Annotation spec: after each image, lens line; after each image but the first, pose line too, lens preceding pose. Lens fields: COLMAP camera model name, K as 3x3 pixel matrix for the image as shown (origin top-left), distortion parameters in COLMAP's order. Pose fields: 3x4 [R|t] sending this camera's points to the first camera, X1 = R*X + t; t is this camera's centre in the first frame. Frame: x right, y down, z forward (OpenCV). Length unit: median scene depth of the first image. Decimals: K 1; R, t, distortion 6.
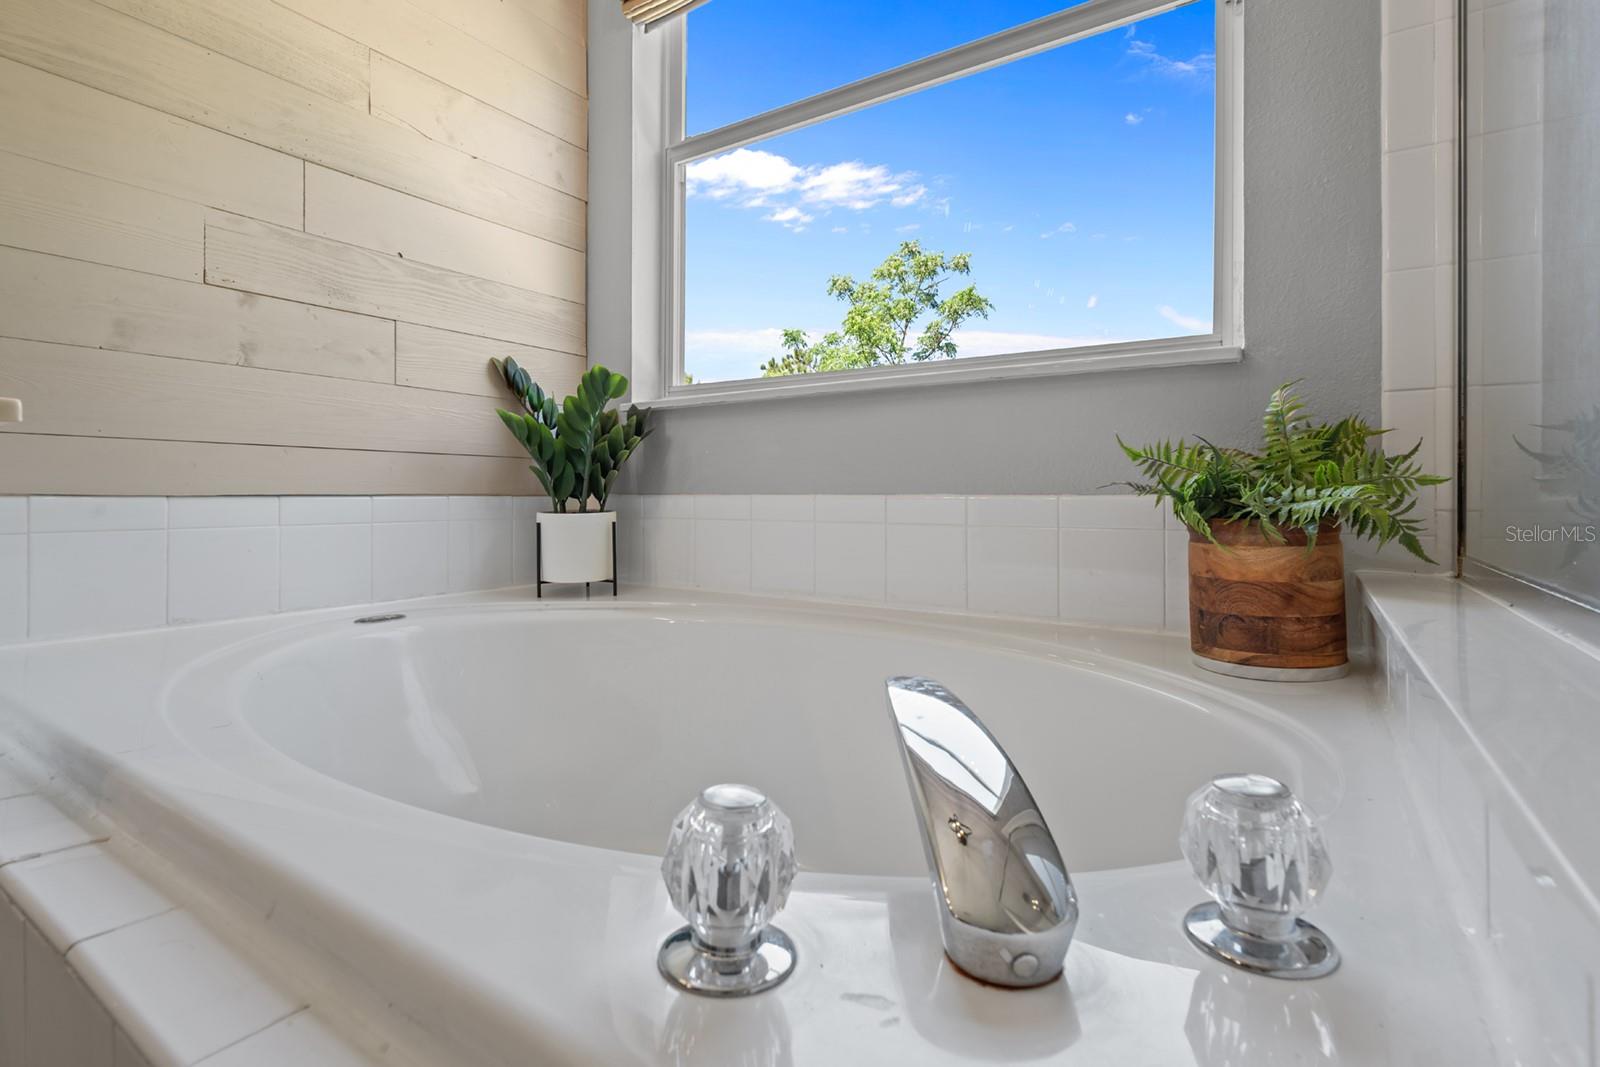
lens RADIAL K [[741.6, 0, 800.2], [0, 741.6, 500.4], [0, 0, 1]] dist [-0.000188, 0.000145]
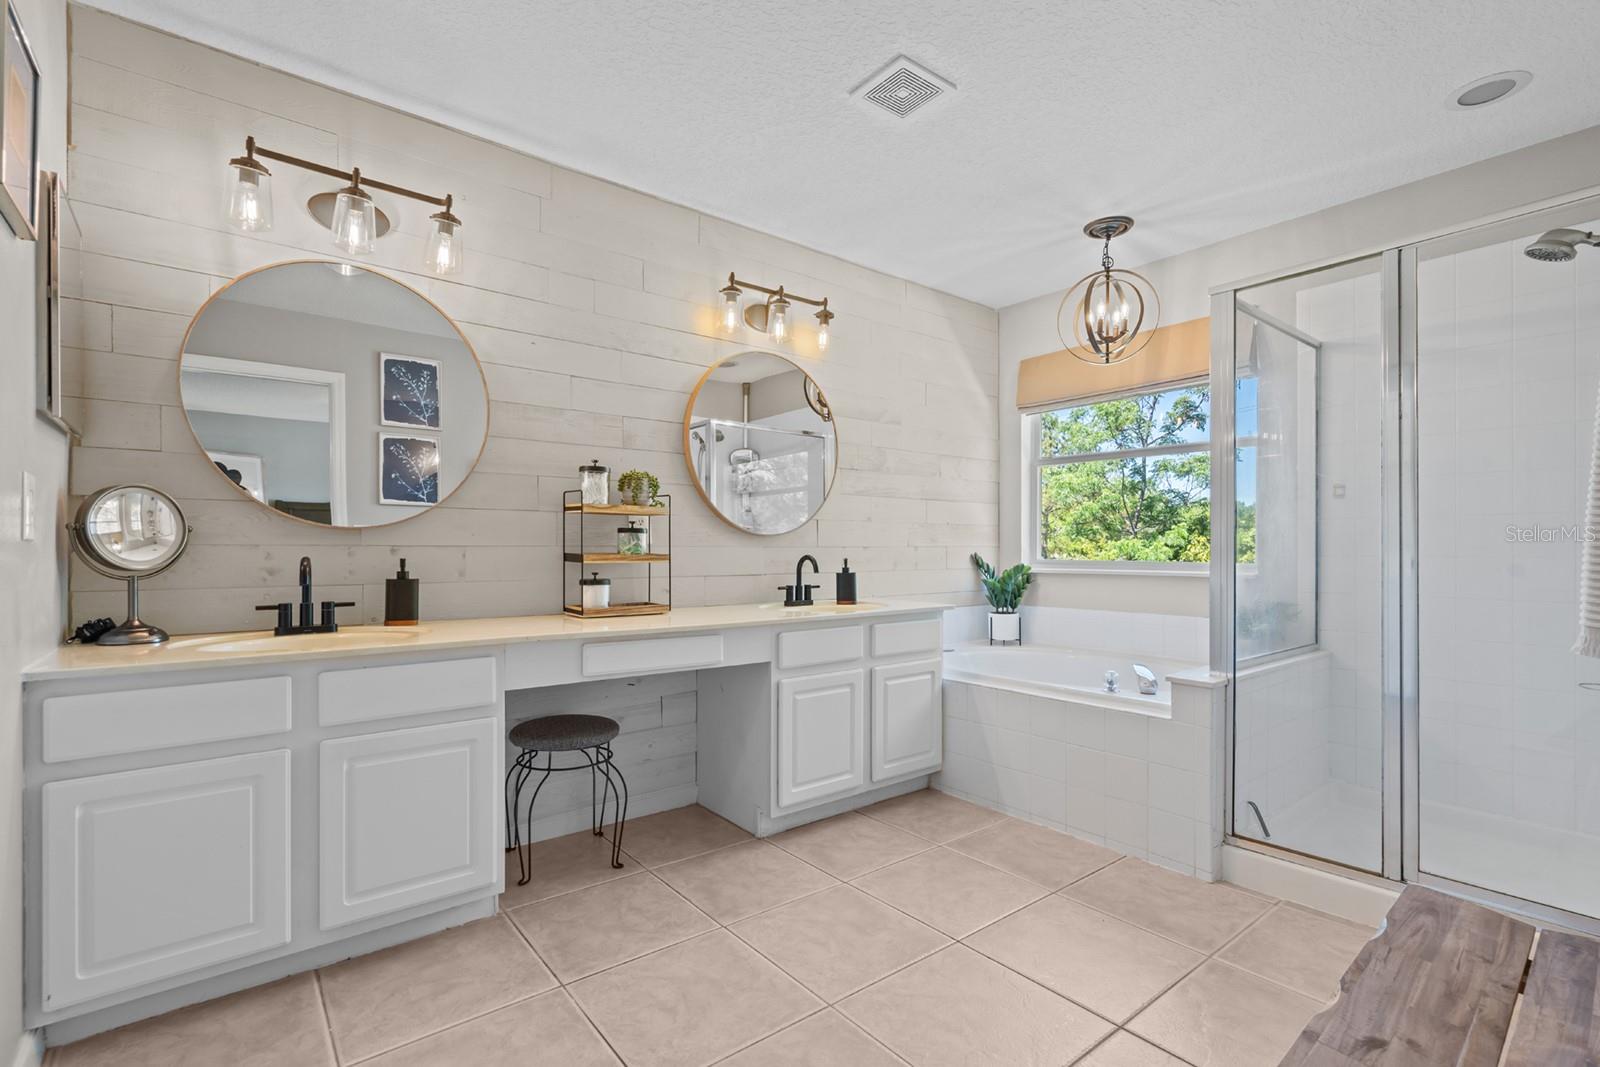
lens RADIAL K [[733.0, 0, 808.3], [0, 733.0, 550.7], [0, 0, 1]] dist [0.001246, 0.000416]
pose [[0.954198, -0.001895, -0.299168, -0.189745], [0.001362, 0.999997, -0.001990, -0.202846], [0.299171, 0.001491, 0.954198, -1.702823]]
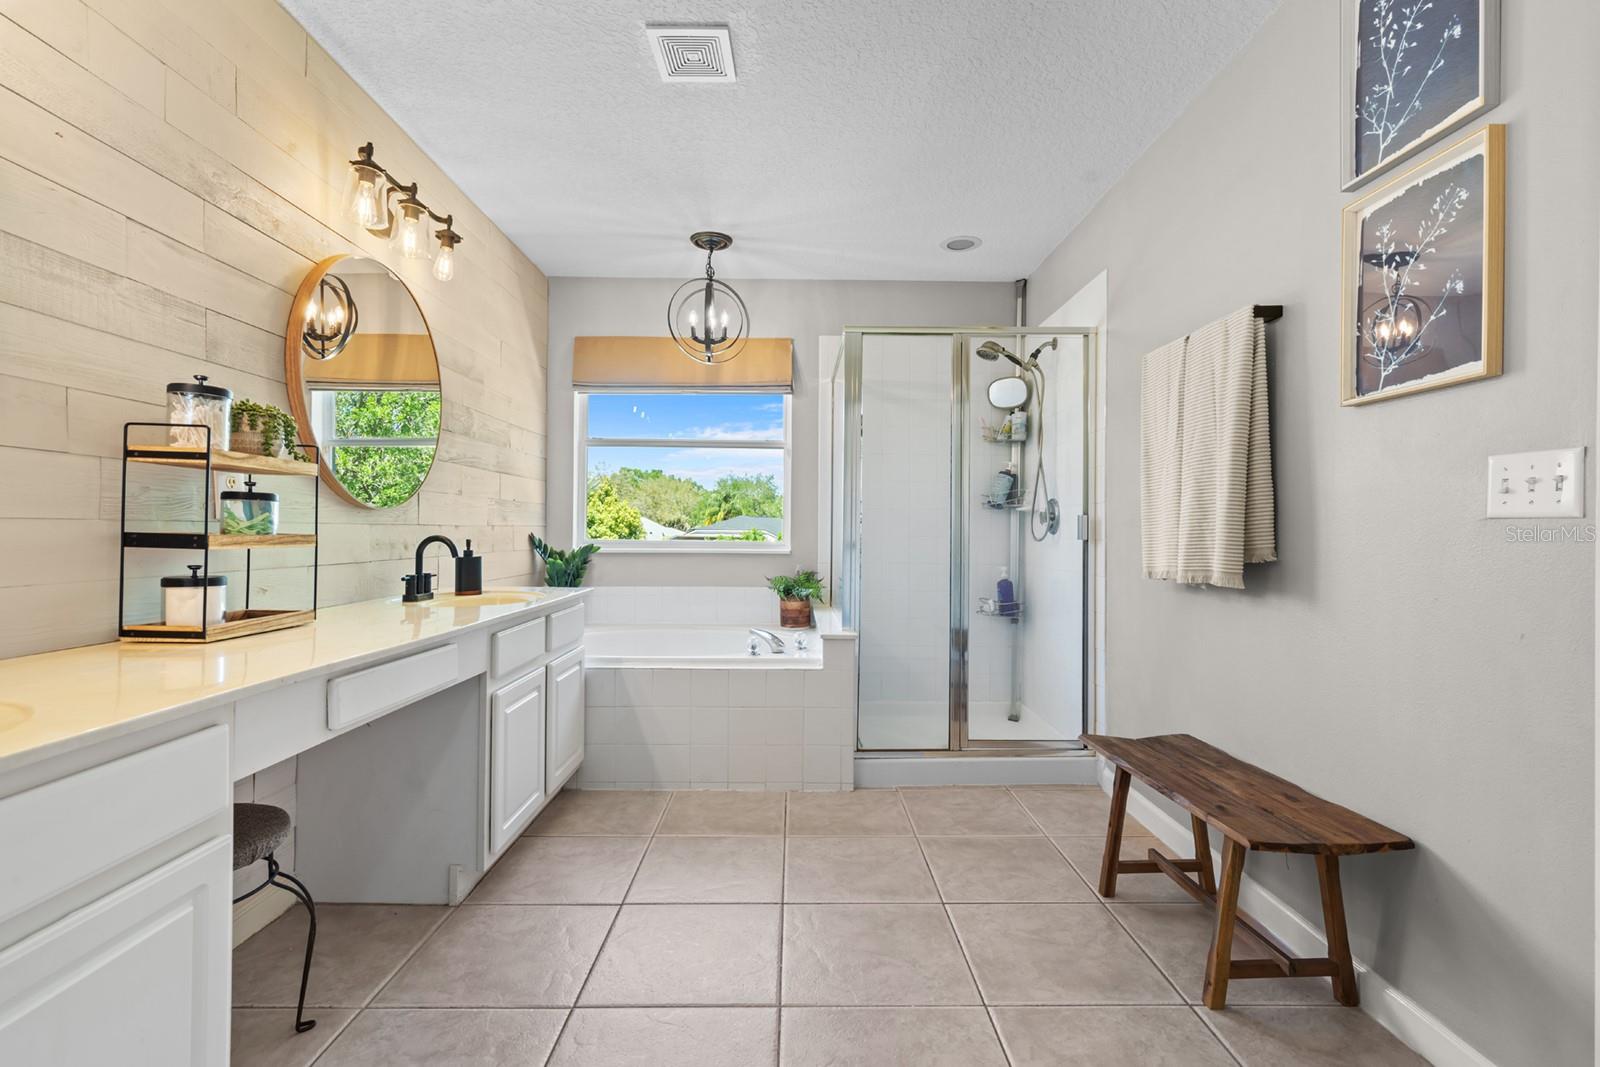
lens RADIAL K [[727.6, 0, 803.6], [0, 727.6, 529.6], [0, 0, 1]] dist [-0.000948, 0.000456]
pose [[0.825360, 0.003942, 0.564593, -1.044627], [-0.002462, 0.999991, -0.003383, -0.204121], [-0.564601, 0.001402, 0.825363, -1.524982]]
